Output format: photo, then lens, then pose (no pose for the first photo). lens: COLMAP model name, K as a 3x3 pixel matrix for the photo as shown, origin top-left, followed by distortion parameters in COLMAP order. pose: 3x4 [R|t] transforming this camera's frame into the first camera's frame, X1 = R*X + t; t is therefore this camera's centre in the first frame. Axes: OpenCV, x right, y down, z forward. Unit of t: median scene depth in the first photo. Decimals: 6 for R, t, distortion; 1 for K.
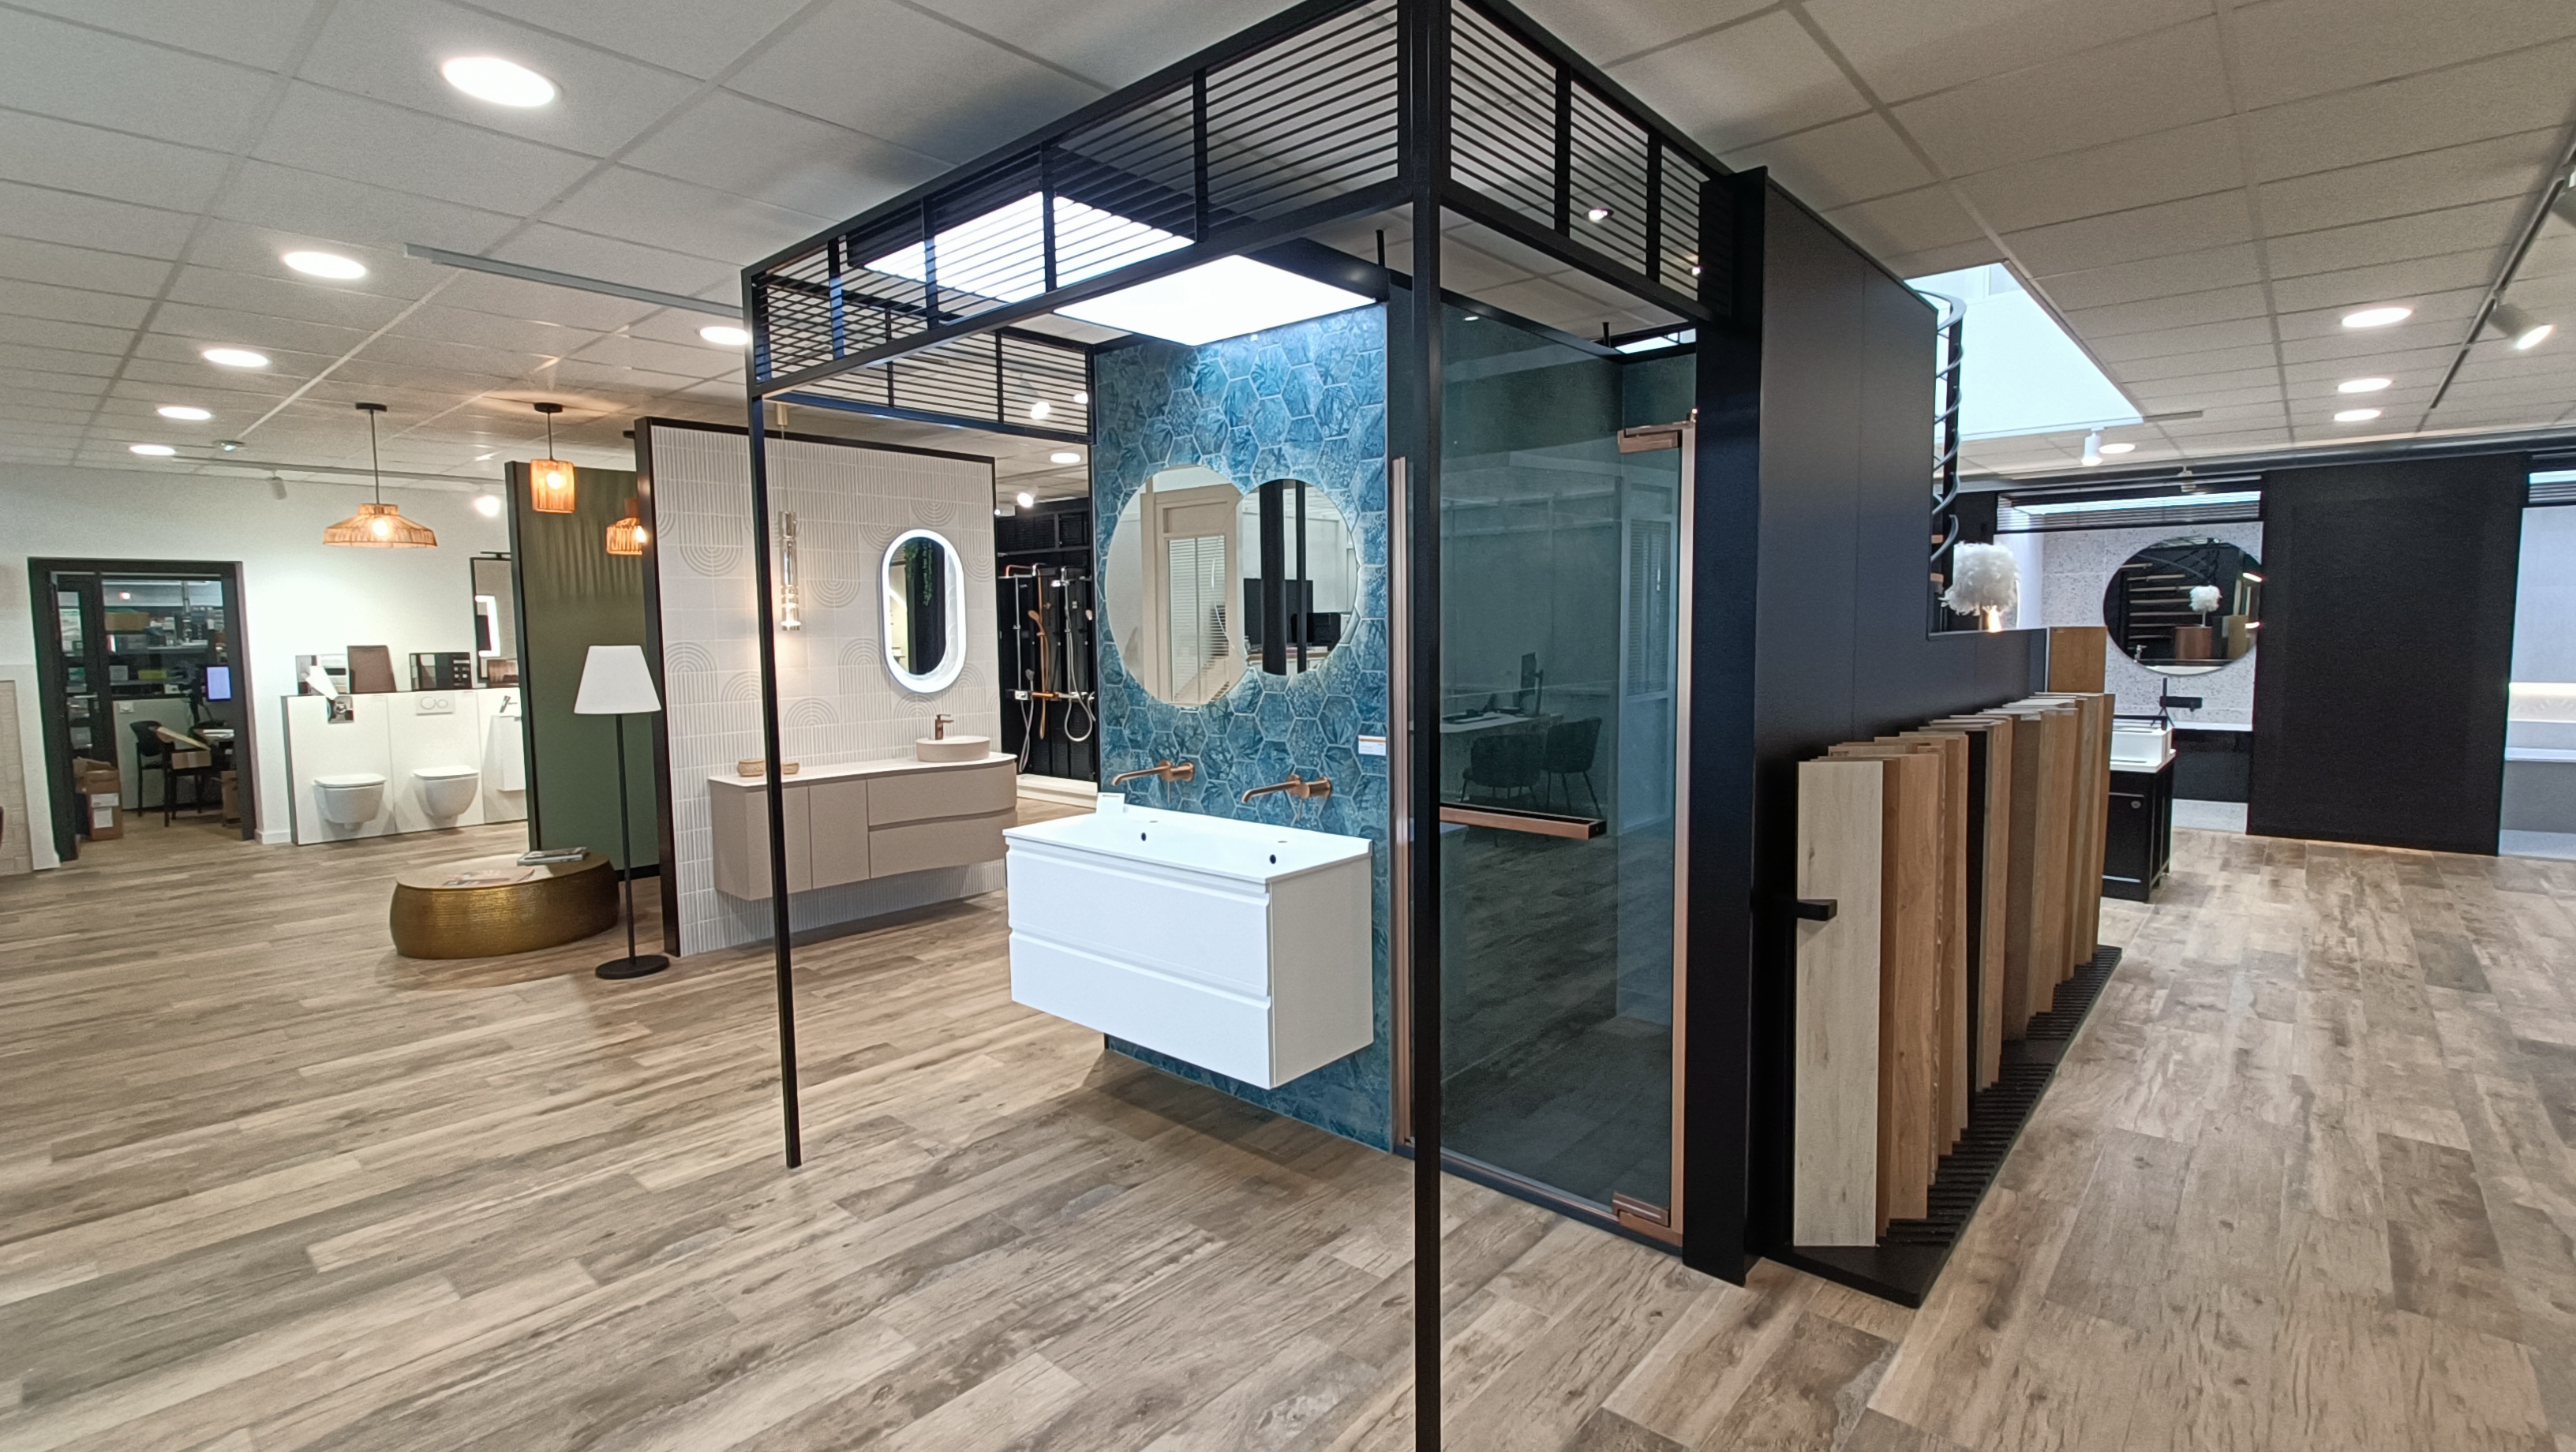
lens RADIAL K [[1160.1, 0, 1265.4], [0, 1160.1, 706.9], [0, 0, 1]] dist [-0.002532, 0.000448]
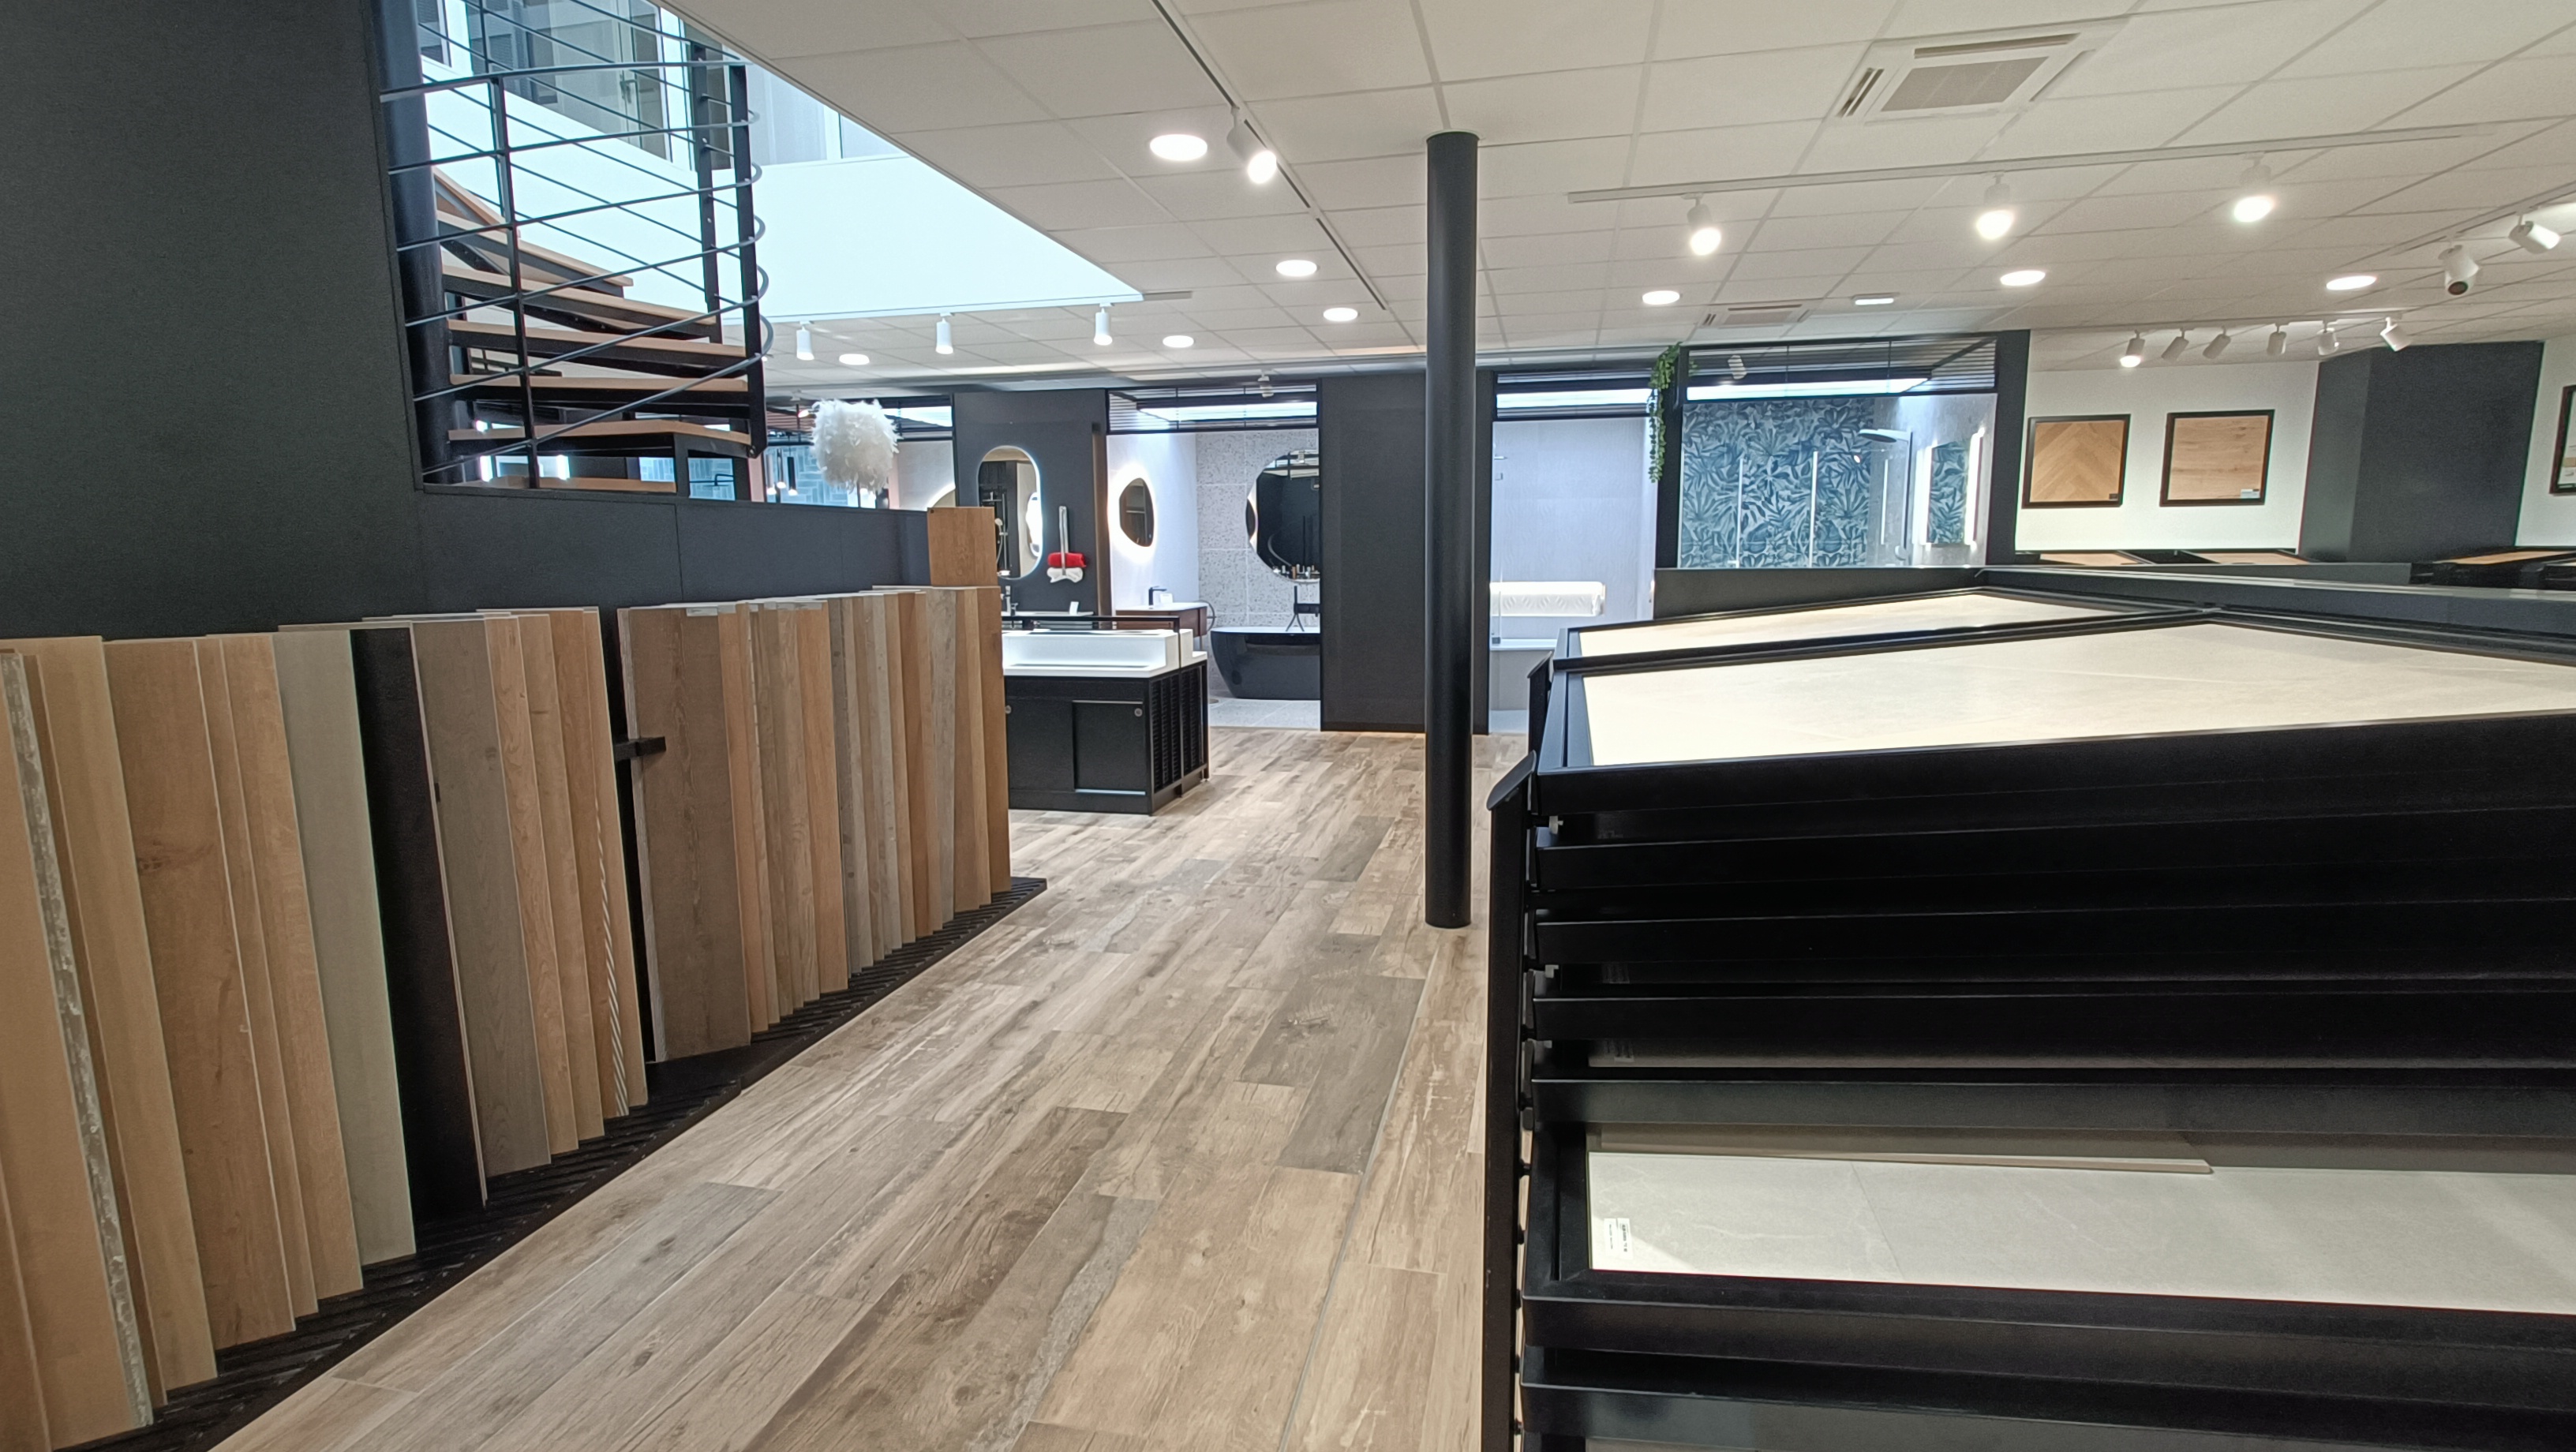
lens RADIAL K [[1160.1, 0, 1307.0], [0, 1160.1, 724.7], [0, 0, 1]] dist [-0.002532, 0.000448]
pose [[0.864565, -0.069381, 0.497708, 0.579108], [0.030475, 0.995839, 0.085883, 0.024806], [-0.501596, -0.059084, 0.863082, 0.170394]]
